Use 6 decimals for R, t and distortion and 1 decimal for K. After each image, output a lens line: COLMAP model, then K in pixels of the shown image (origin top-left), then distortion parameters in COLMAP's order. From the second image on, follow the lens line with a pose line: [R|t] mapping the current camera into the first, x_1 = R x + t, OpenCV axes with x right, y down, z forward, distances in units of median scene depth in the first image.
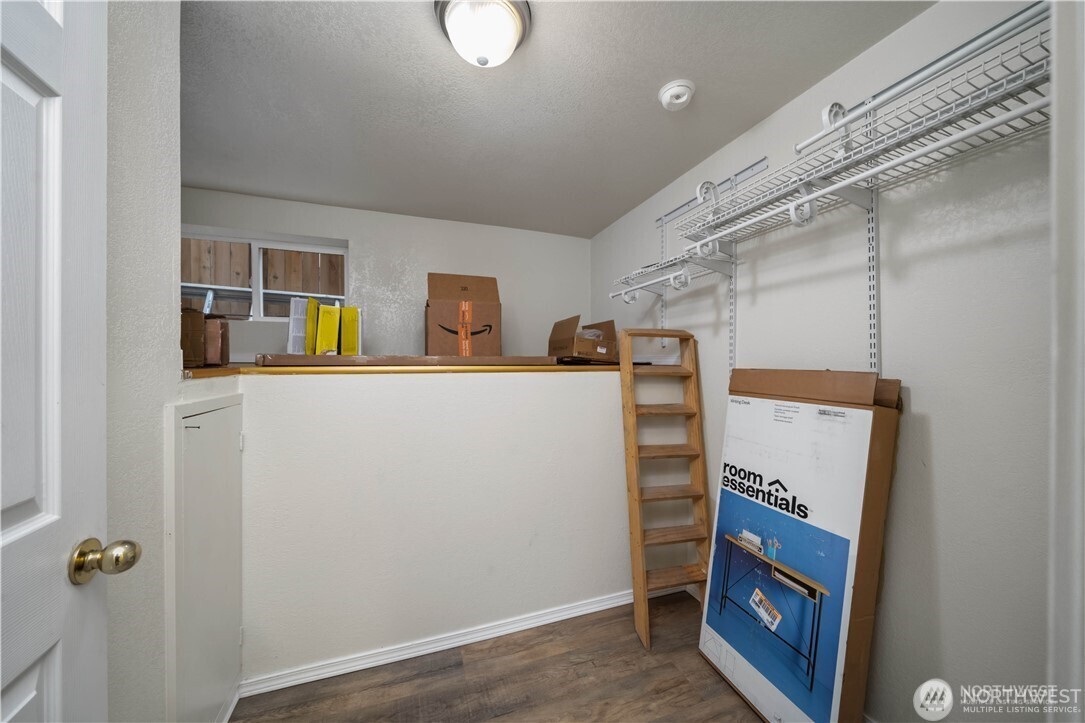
lens RADIAL K [[384.4, 0, 541.8], [0, 384.4, 370.0], [0, 0, 1]] dist [-0.001864, -0.000221]
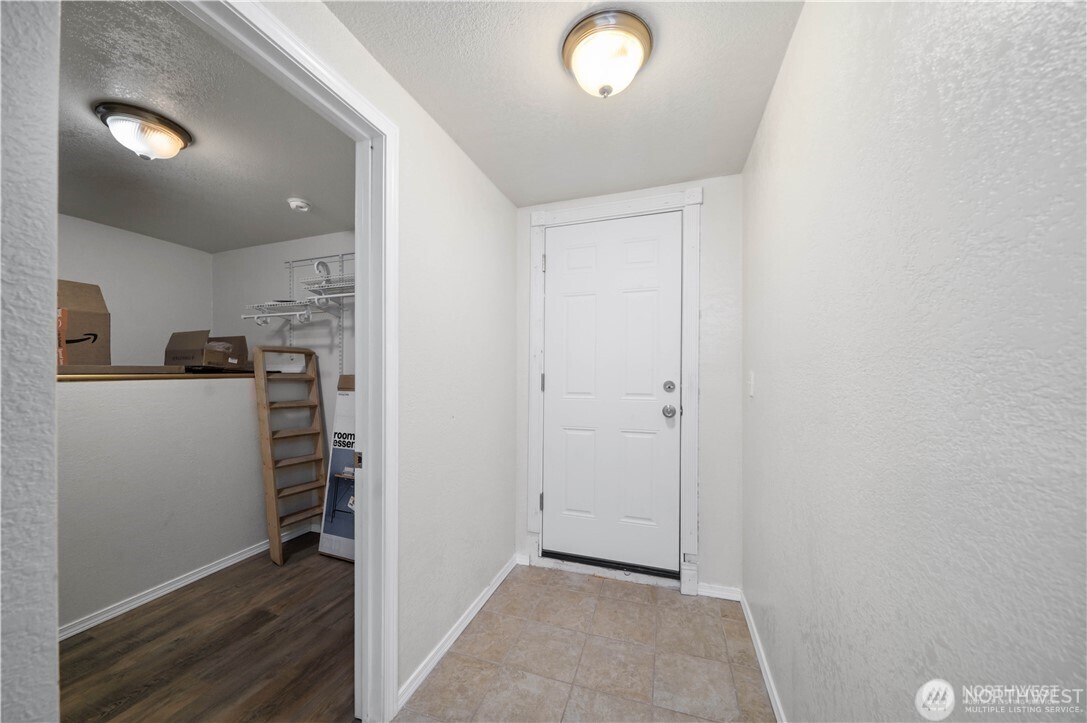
lens RADIAL K [[385.1, 0, 542.8], [0, 385.1, 370.0], [0, 0, 1]] dist [-0.001864, -0.000221]
pose [[0.633759, 0.000153, 0.773530, -0.197733], [0.016084, 0.999781, -0.013375, 0.010319], [-0.773363, 0.020918, 0.633618, -0.625464]]
